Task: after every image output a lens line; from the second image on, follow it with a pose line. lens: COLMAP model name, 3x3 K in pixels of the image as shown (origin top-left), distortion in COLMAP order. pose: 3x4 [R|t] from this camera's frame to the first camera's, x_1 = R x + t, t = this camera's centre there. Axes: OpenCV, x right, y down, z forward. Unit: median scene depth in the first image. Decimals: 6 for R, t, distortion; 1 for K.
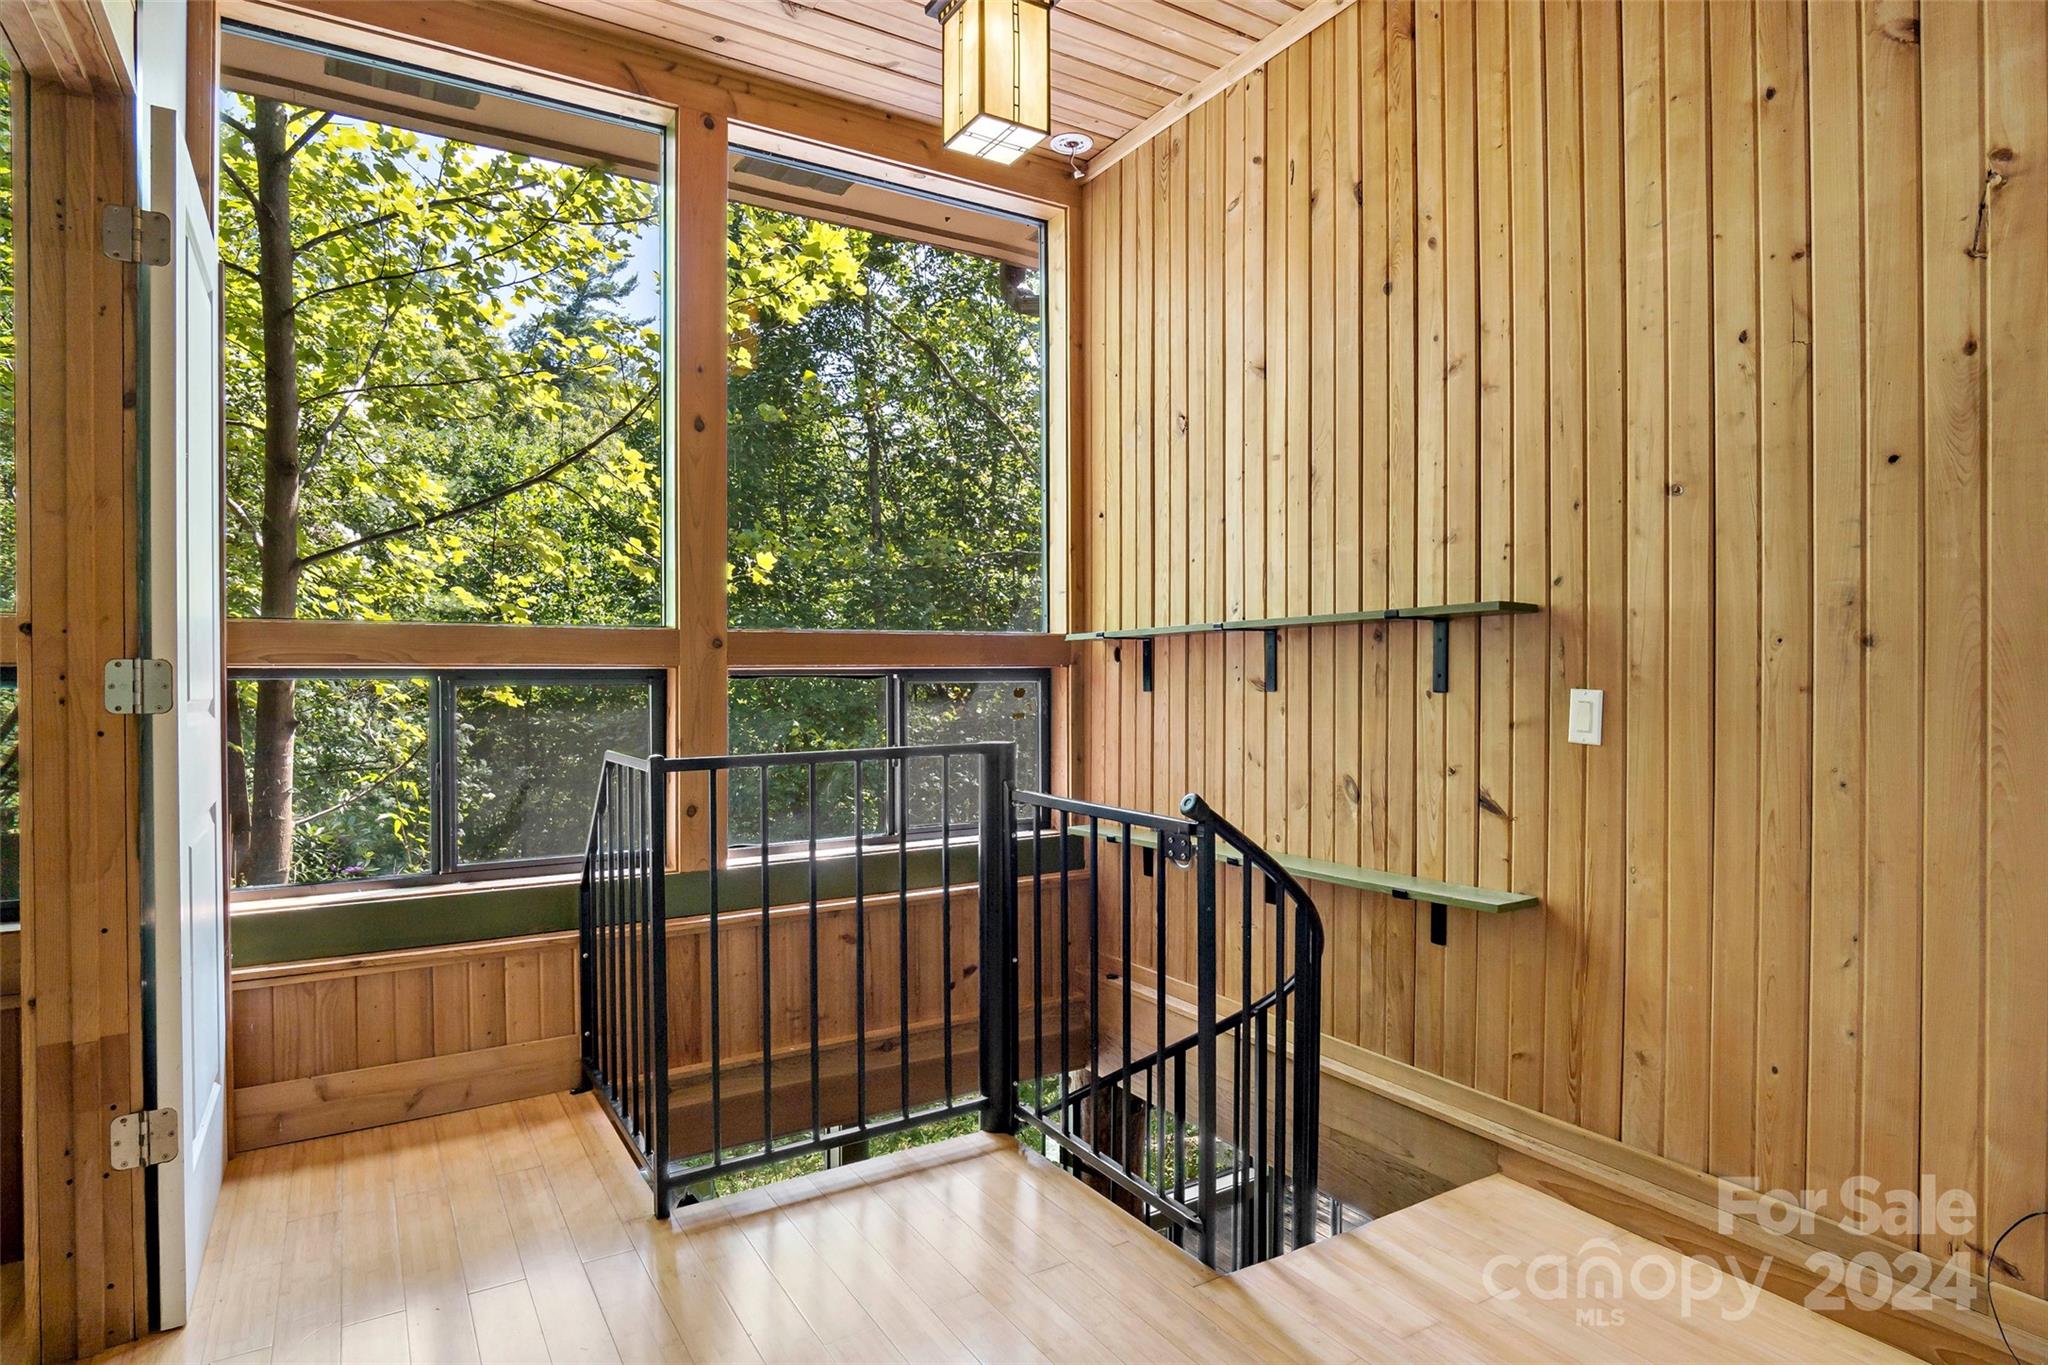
lens RADIAL K [[1128.2, 0, 1024.0], [0, 1128.2, 682.5], [0, 0, 1]] dist [-0.015009, 0.000777]
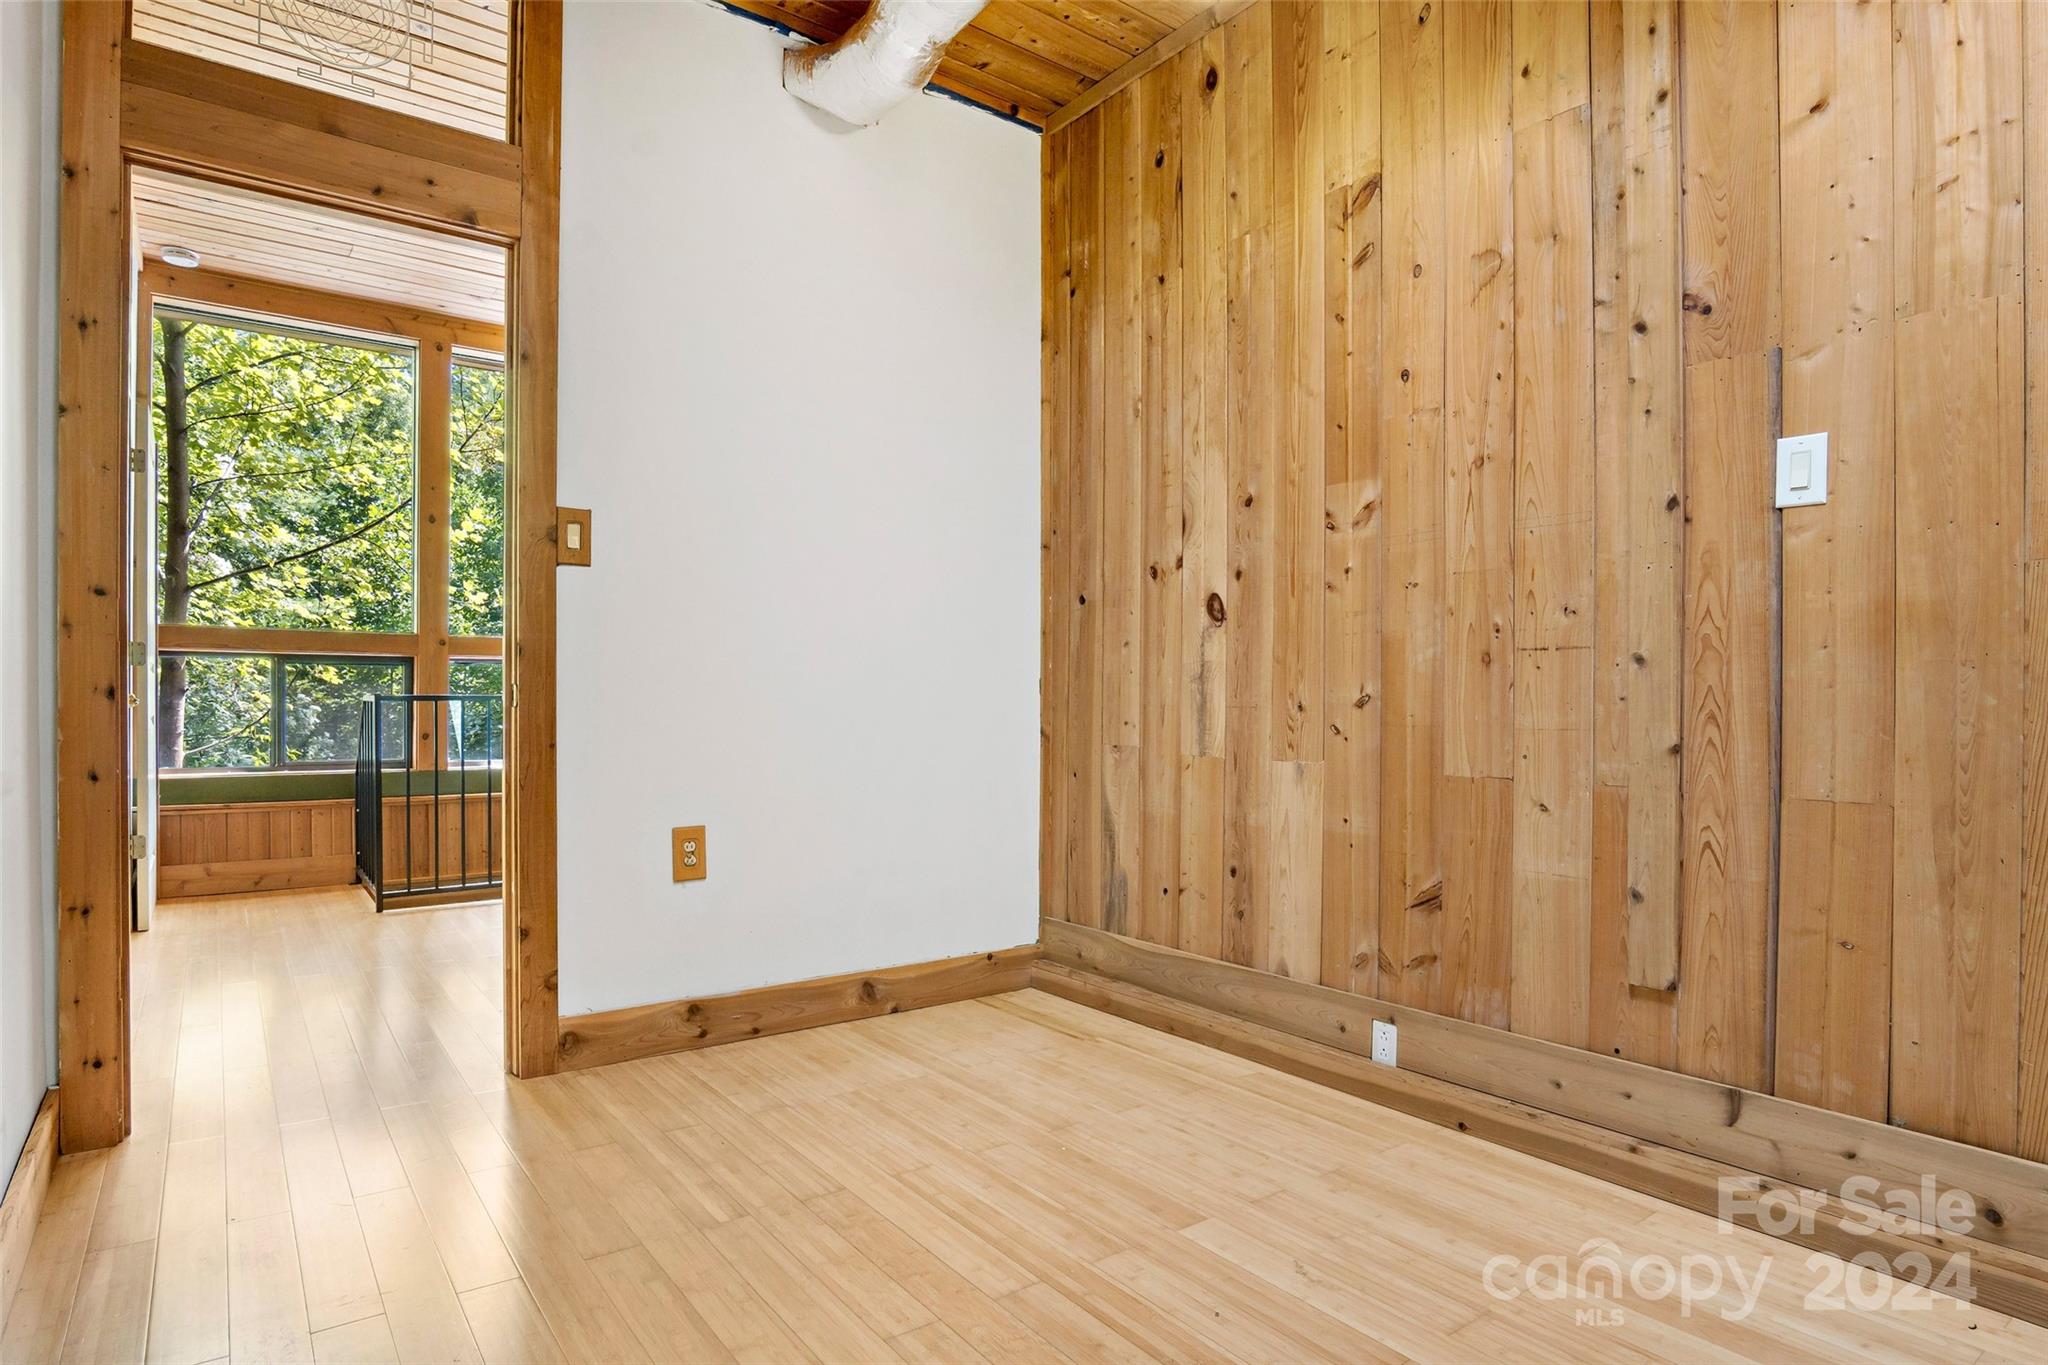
lens RADIAL K [[1138.2, 0, 1020.0], [0, 1138.2, 716.1], [0, 0, 1]] dist [-0.002816, -0.000753]
pose [[0.997098, 0.014285, 0.074771, 0.526011], [-0.015289, 0.999800, 0.012867, 0.045706], [-0.074572, -0.013973, 0.997118, -0.895798]]
